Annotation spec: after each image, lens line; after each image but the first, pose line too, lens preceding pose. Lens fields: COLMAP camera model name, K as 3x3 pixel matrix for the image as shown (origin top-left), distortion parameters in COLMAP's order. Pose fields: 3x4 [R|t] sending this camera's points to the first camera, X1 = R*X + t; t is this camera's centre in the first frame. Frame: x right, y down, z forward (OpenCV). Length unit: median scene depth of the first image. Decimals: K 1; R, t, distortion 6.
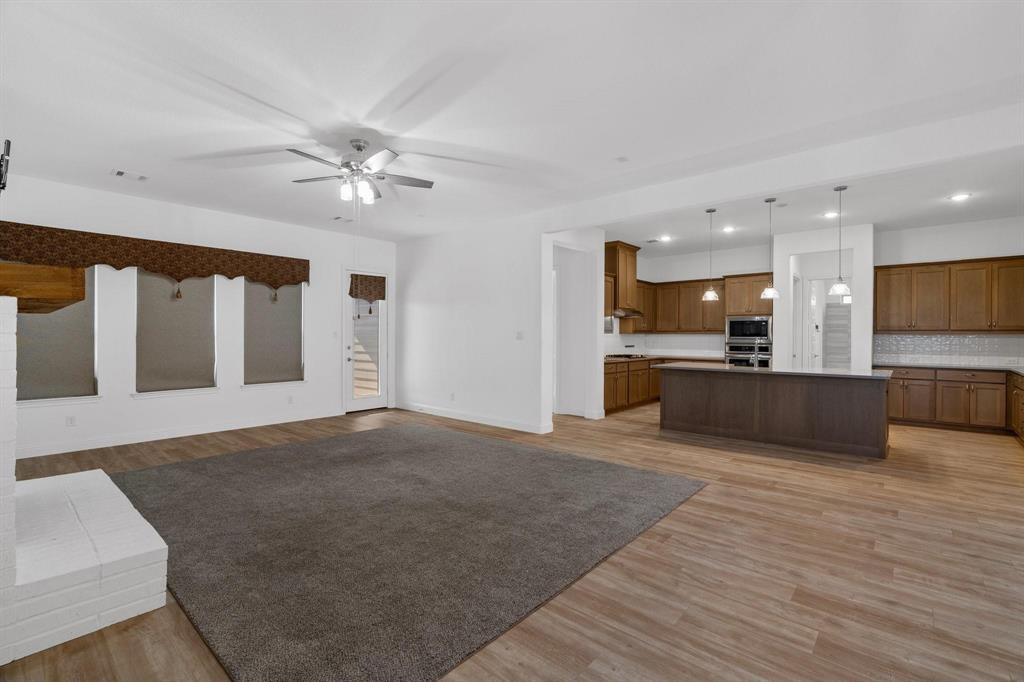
lens RADIAL K [[462.7, 0, 520.7], [0, 462.7, 334.9], [0, 0, 1]] dist [-0.013679, 0.005965]
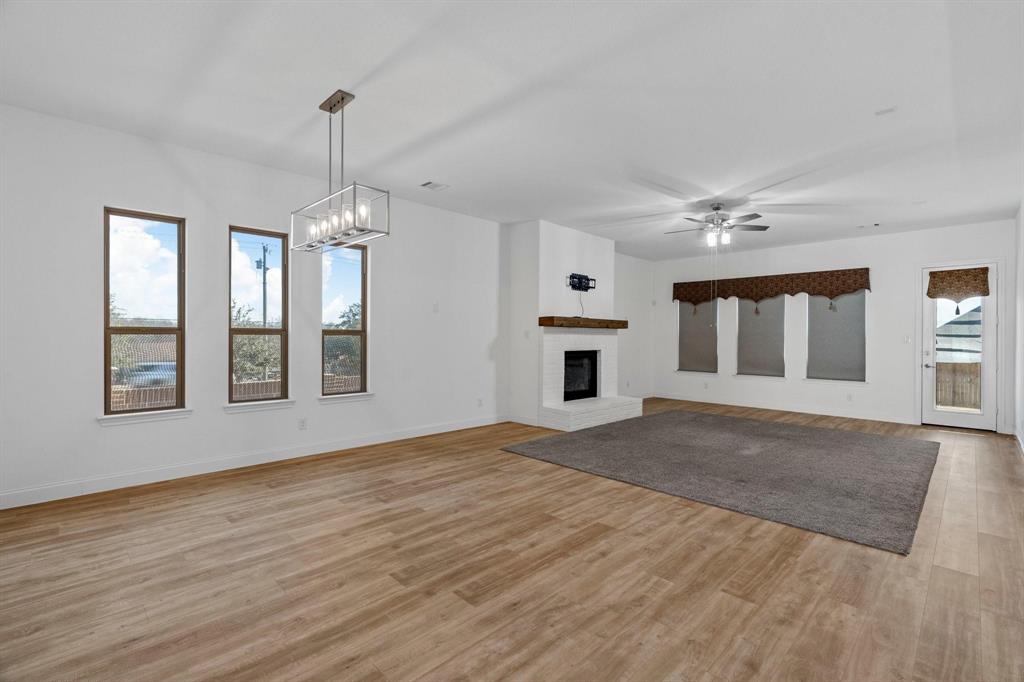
lens RADIAL K [[462.7, 0, 507.5], [0, 462.7, 336.1], [0, 0, 1]] dist [-0.013679, 0.005965]
pose [[-0.095282, -0.004240, -0.995441, 0.763838], [-0.005753, 0.999977, -0.003709, 0.002789], [0.995434, 0.005374, -0.095304, 0.319825]]
